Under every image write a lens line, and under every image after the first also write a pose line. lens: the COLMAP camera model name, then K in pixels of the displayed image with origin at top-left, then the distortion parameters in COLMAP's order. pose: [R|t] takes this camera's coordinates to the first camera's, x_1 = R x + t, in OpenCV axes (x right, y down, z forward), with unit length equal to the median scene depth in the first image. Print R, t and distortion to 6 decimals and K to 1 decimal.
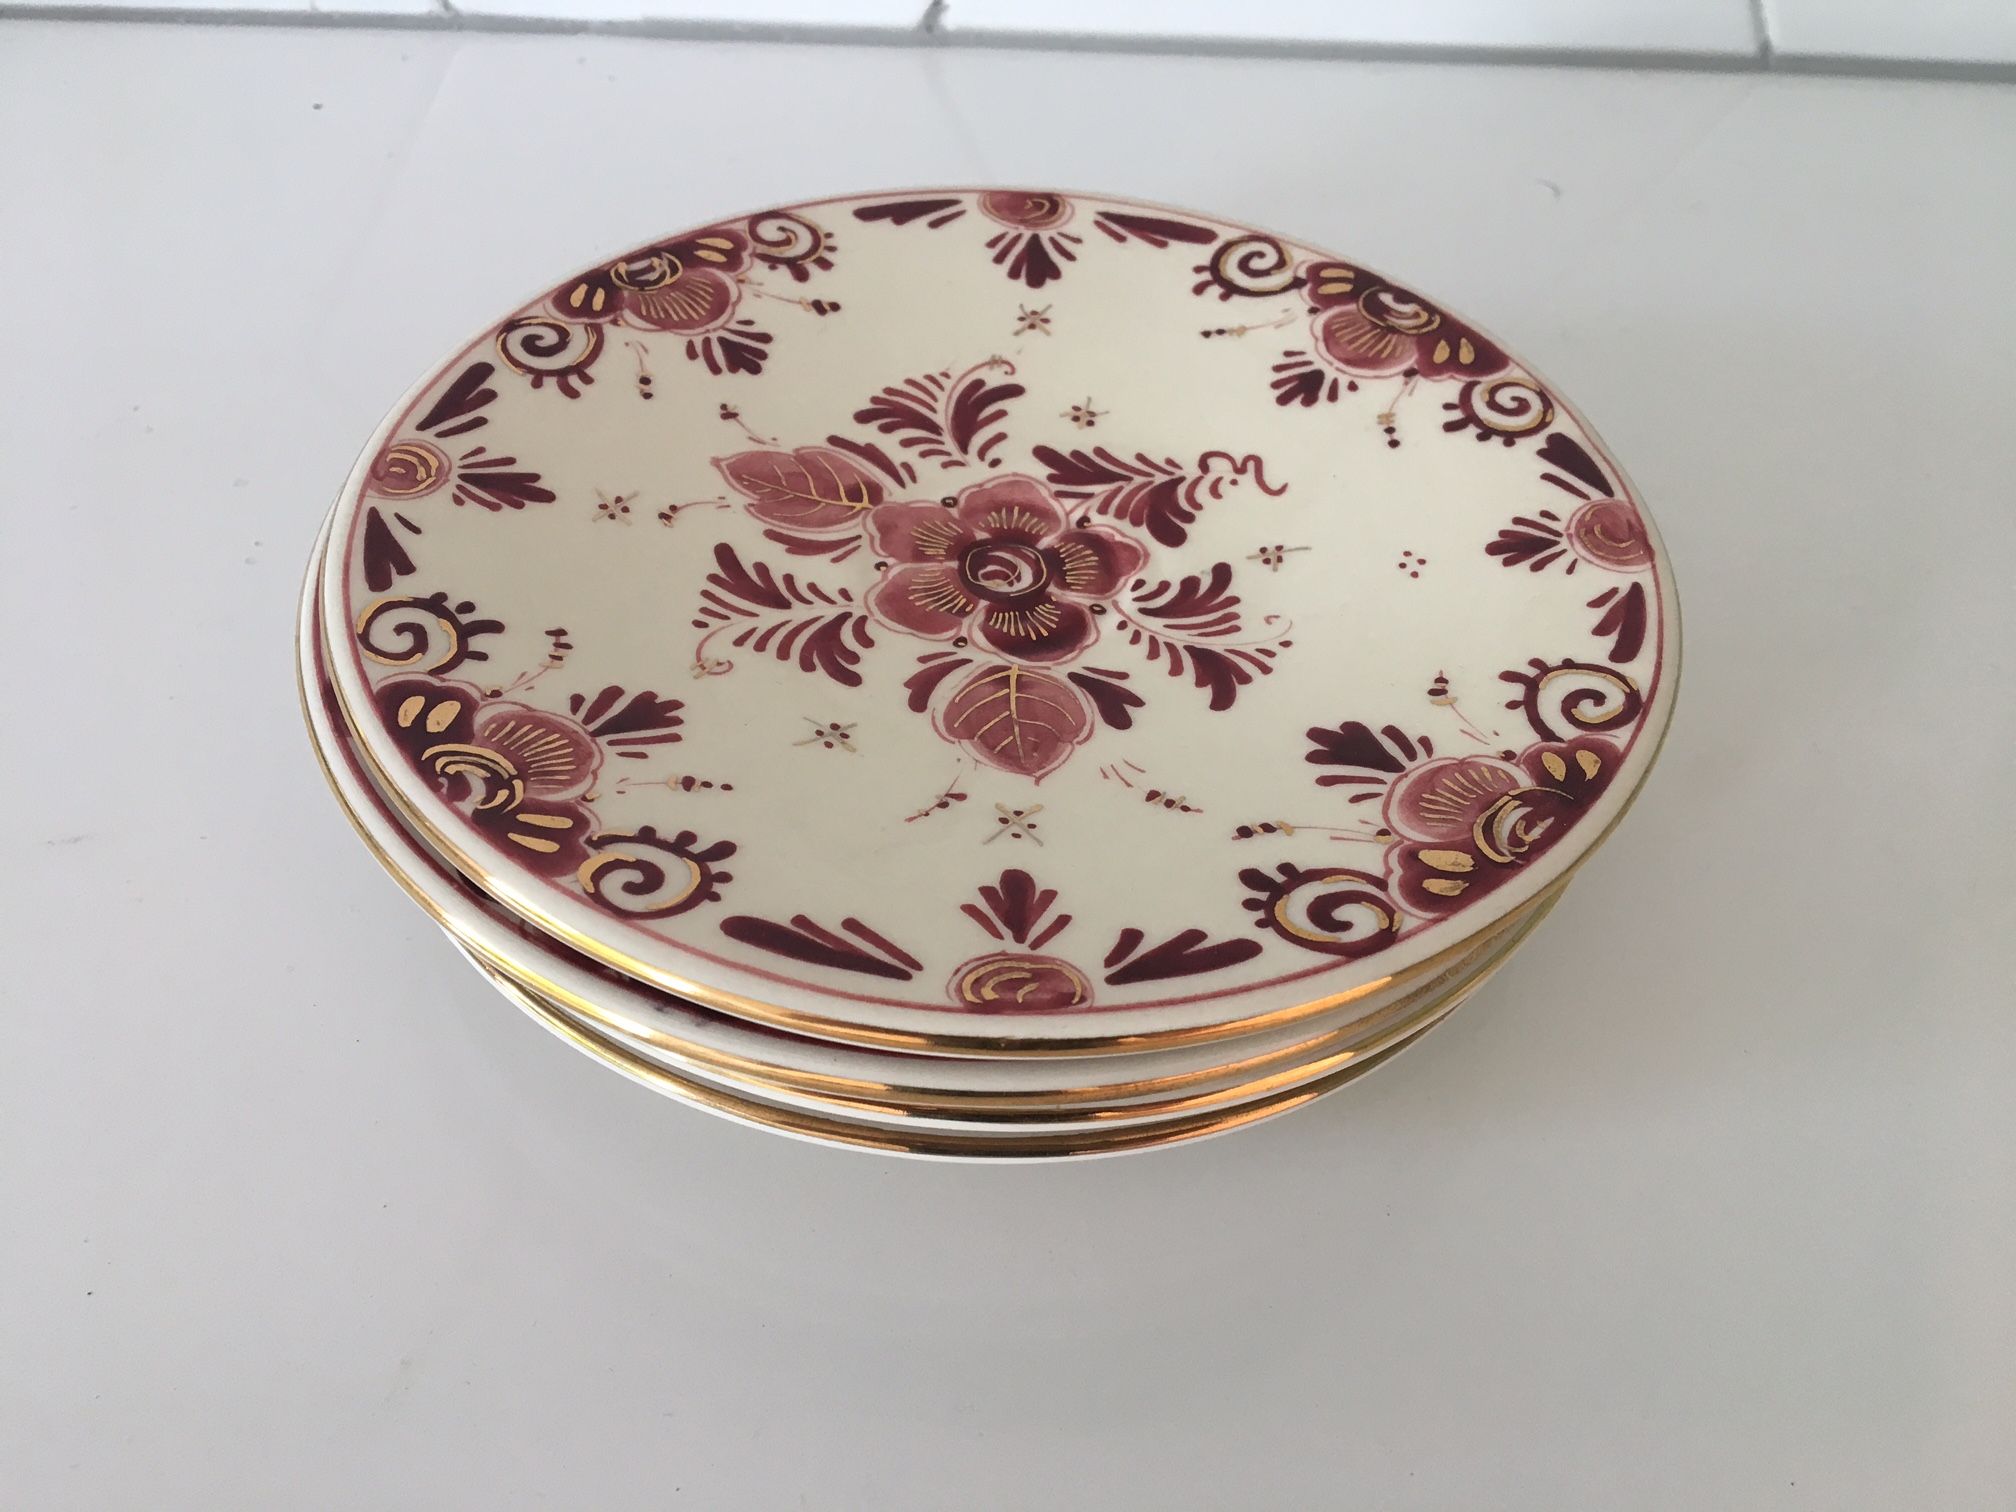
lens RADIAL K [[1744.5, 0, 999.8], [0, 1744.5, 747.0], [0, 0, 1]] dist [0.107707, -0.246650]
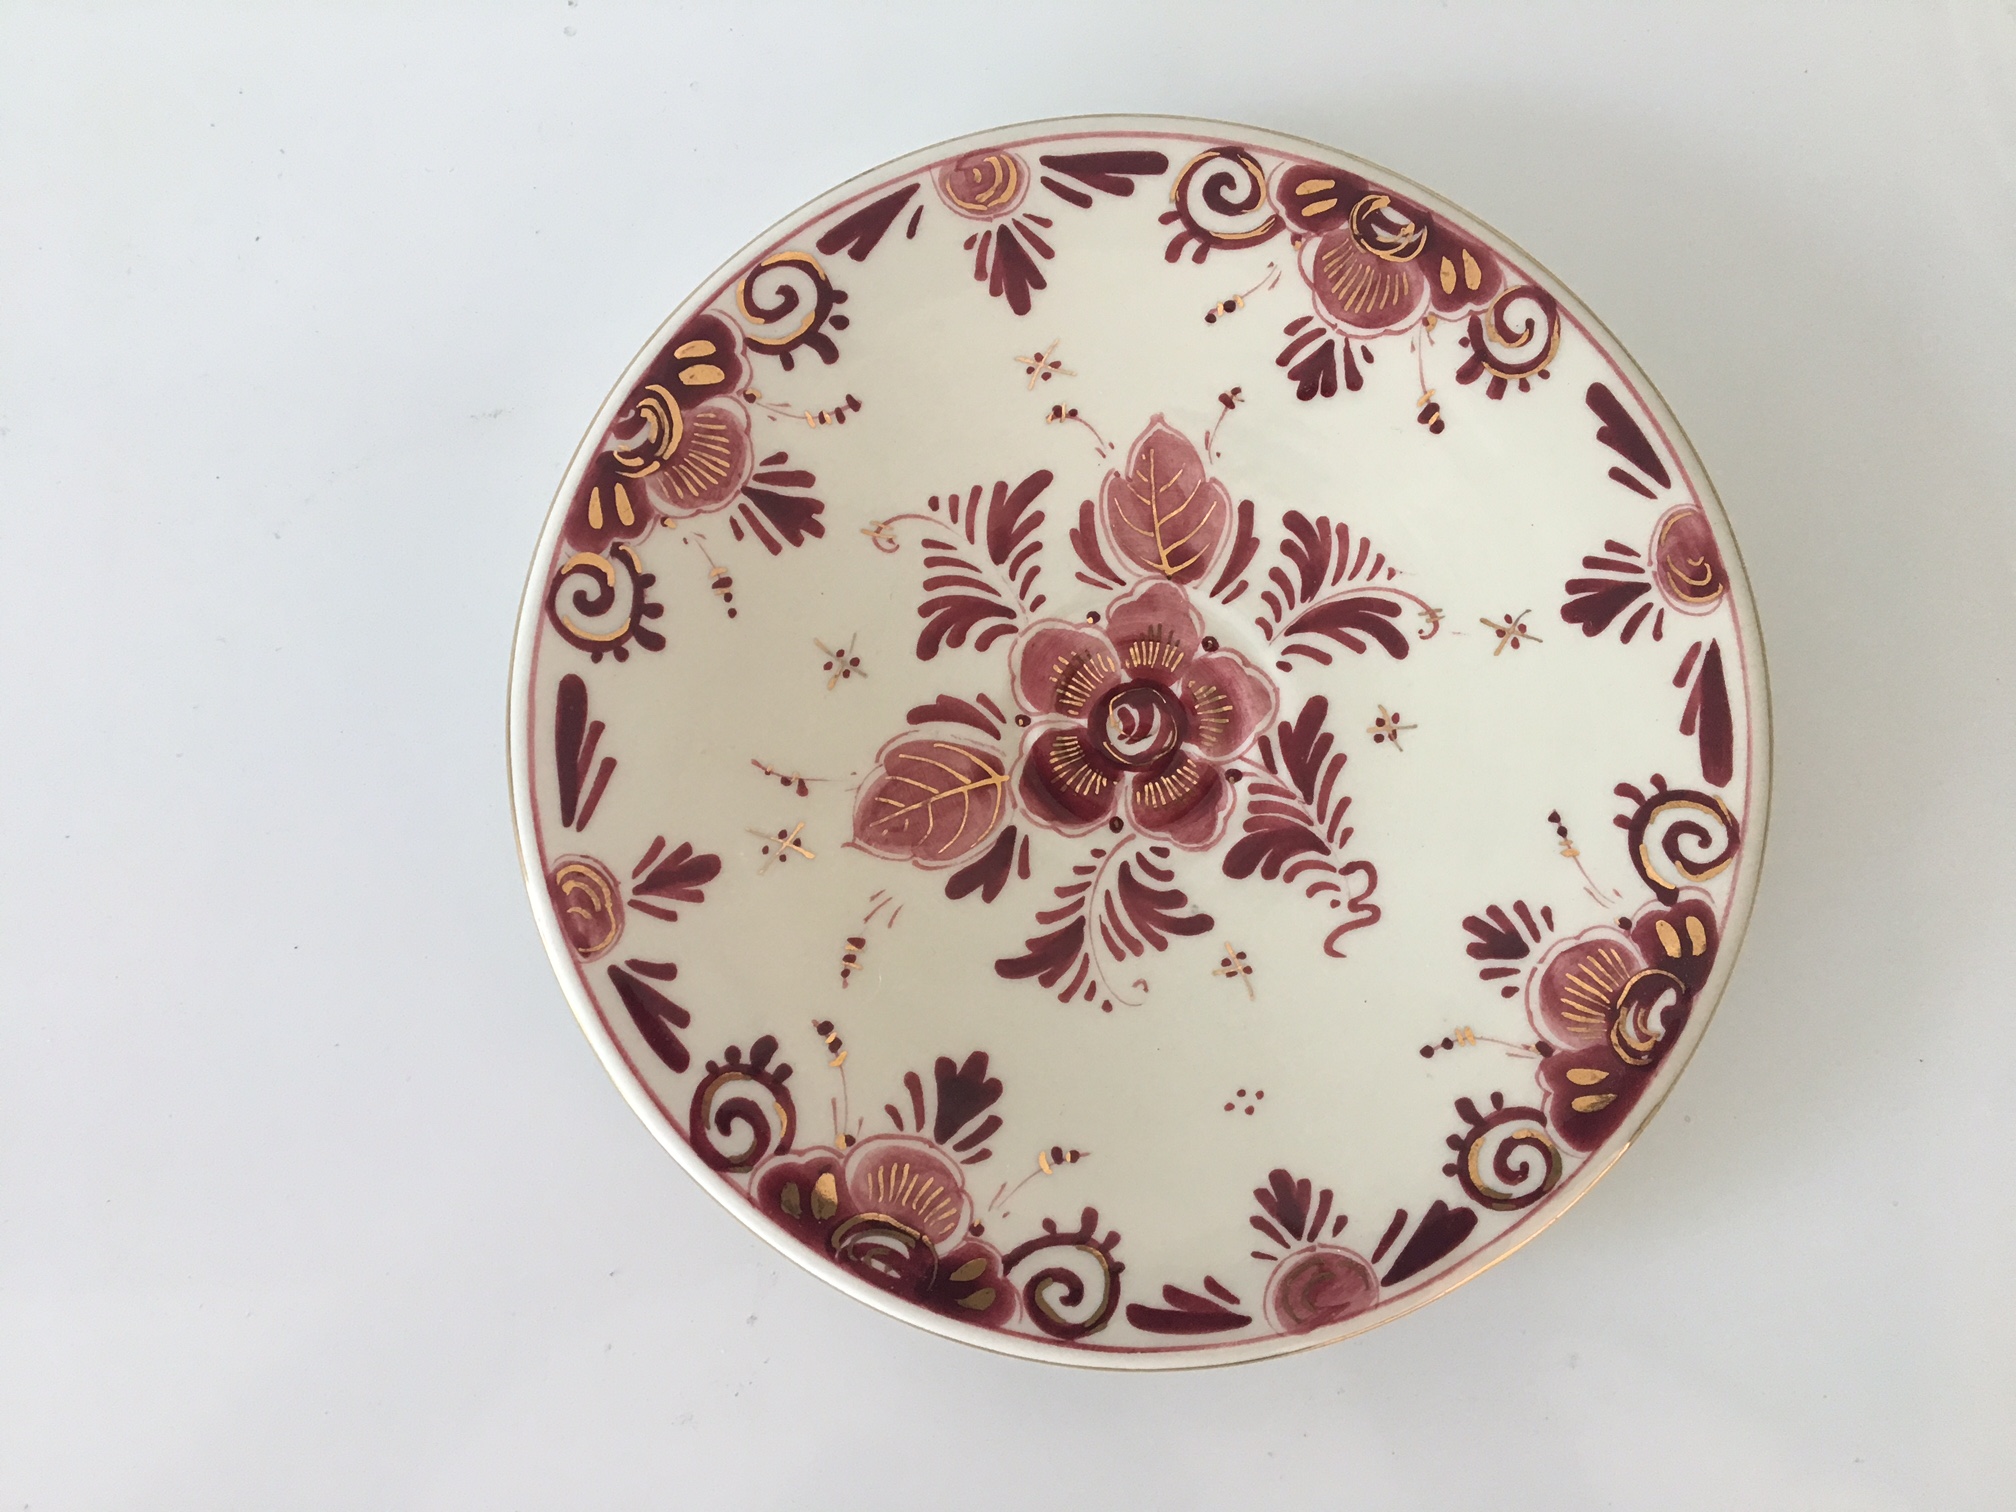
lens RADIAL K [[1744.5, 0, 999.8], [0, 1744.5, 747.0], [0, 0, 1]] dist [0.107707, -0.246650]
pose [[0.317950, 0.937809, -0.139365, 0.139277], [-0.688096, 0.329371, 0.646560, -0.743082], [0.652252, -0.109677, 0.750026, 0.163615]]
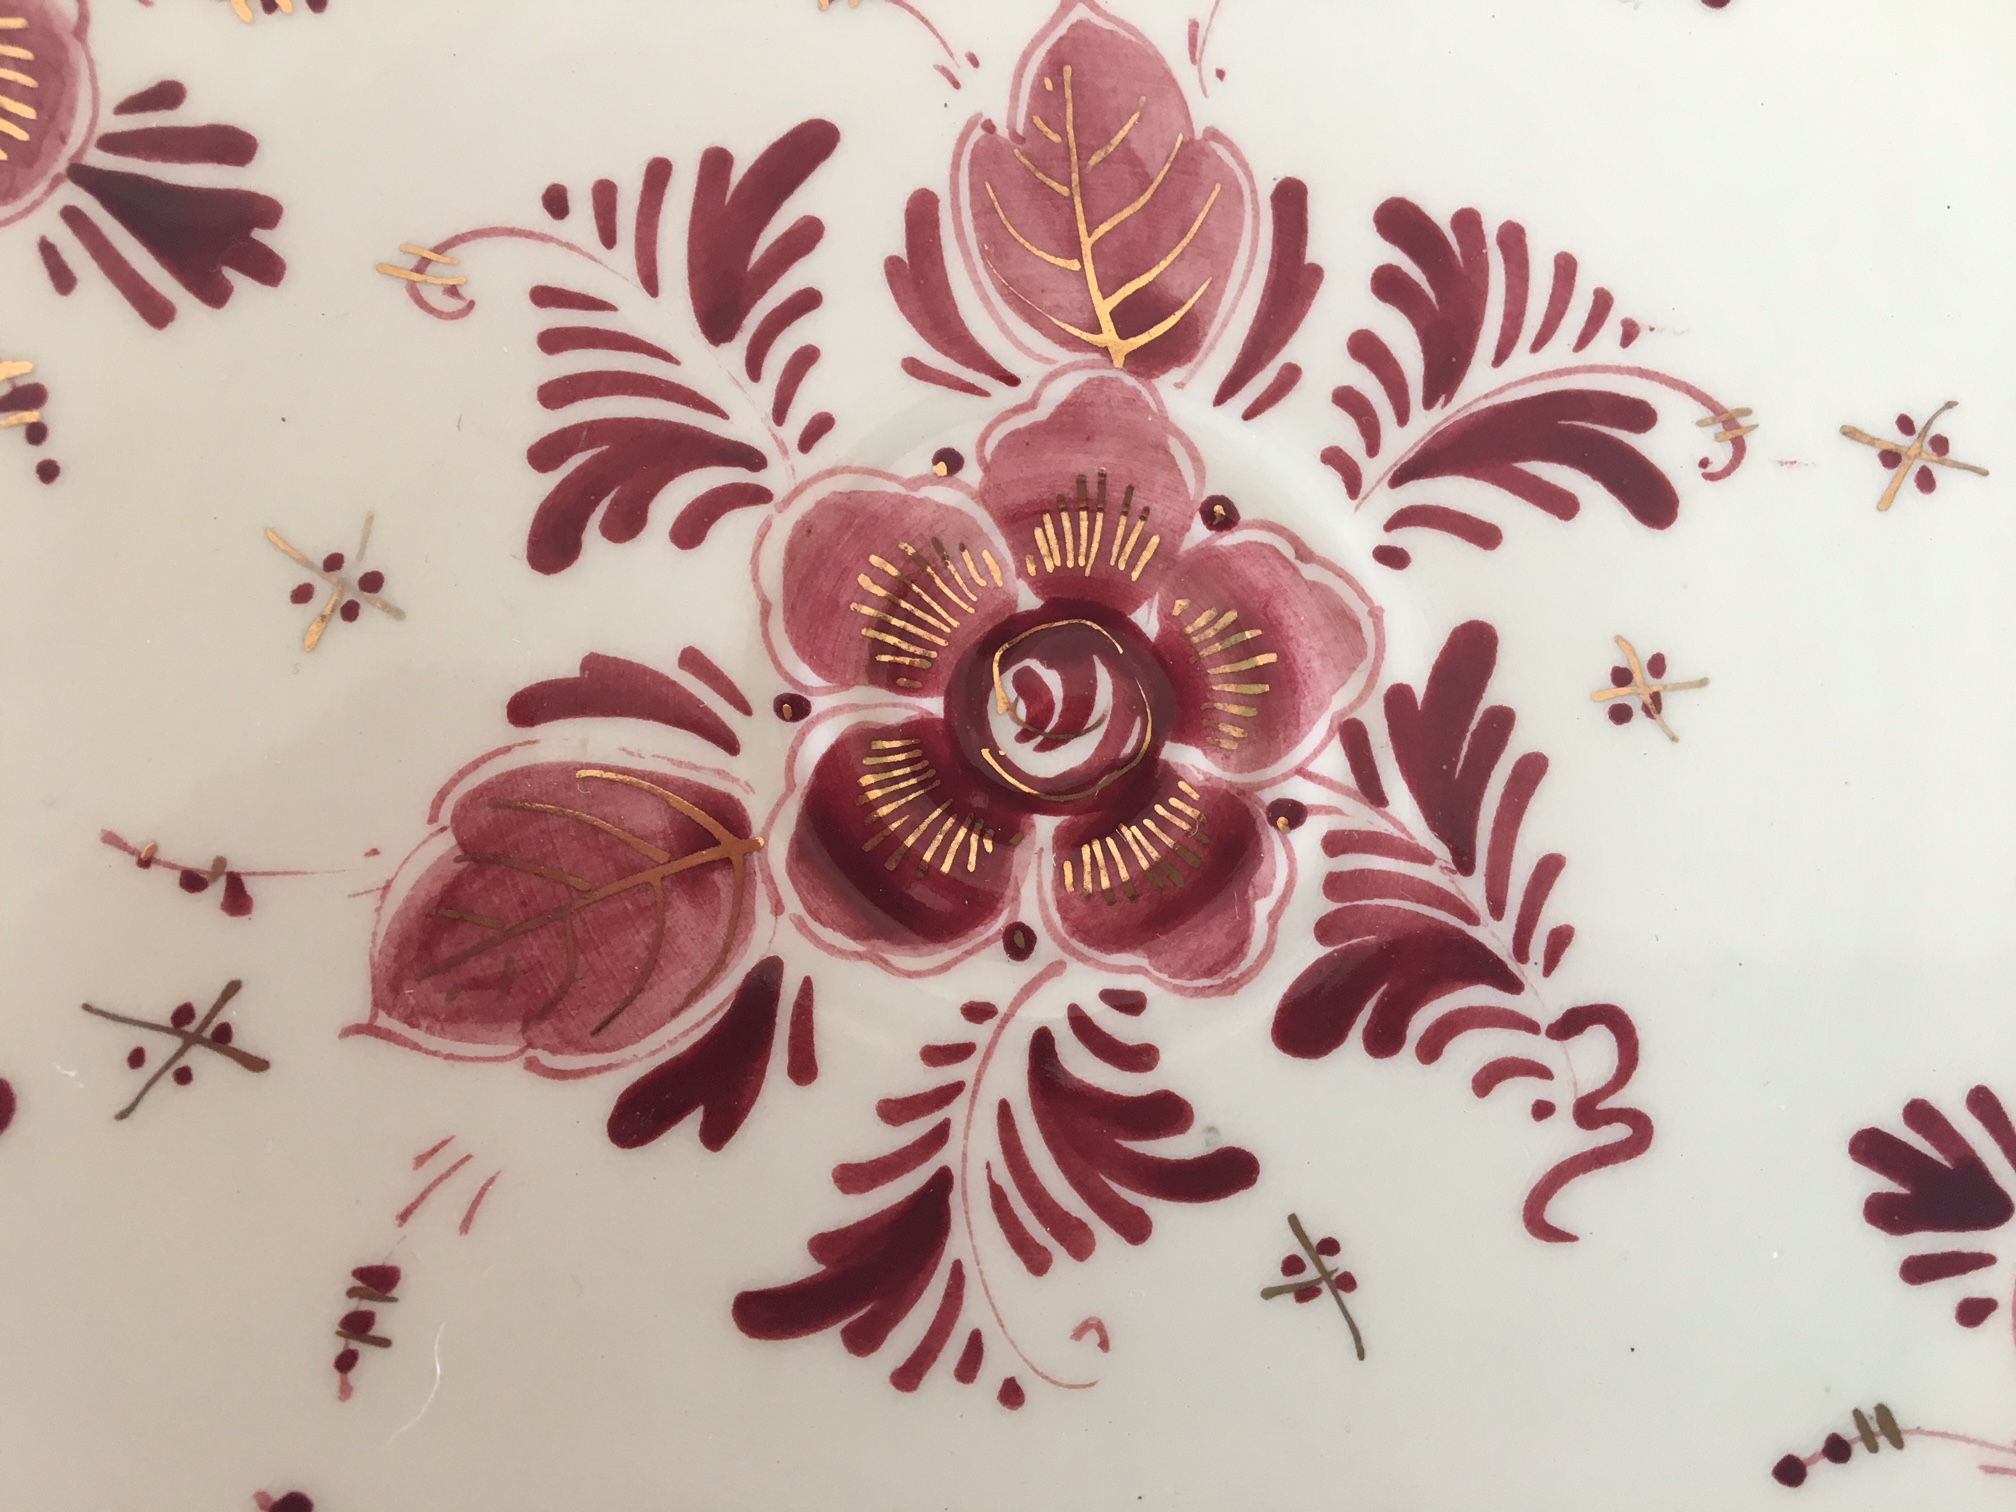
lens RADIAL K [[1744.5, 0, 999.8], [0, 1744.5, 747.0], [0, 0, 1]] dist [0.107707, -0.246650]
pose [[0.359781, 0.924326, -0.127201, 0.066367], [-0.687735, 0.354847, 0.633327, -0.387106], [0.630538, -0.140378, 0.763358, 0.664903]]
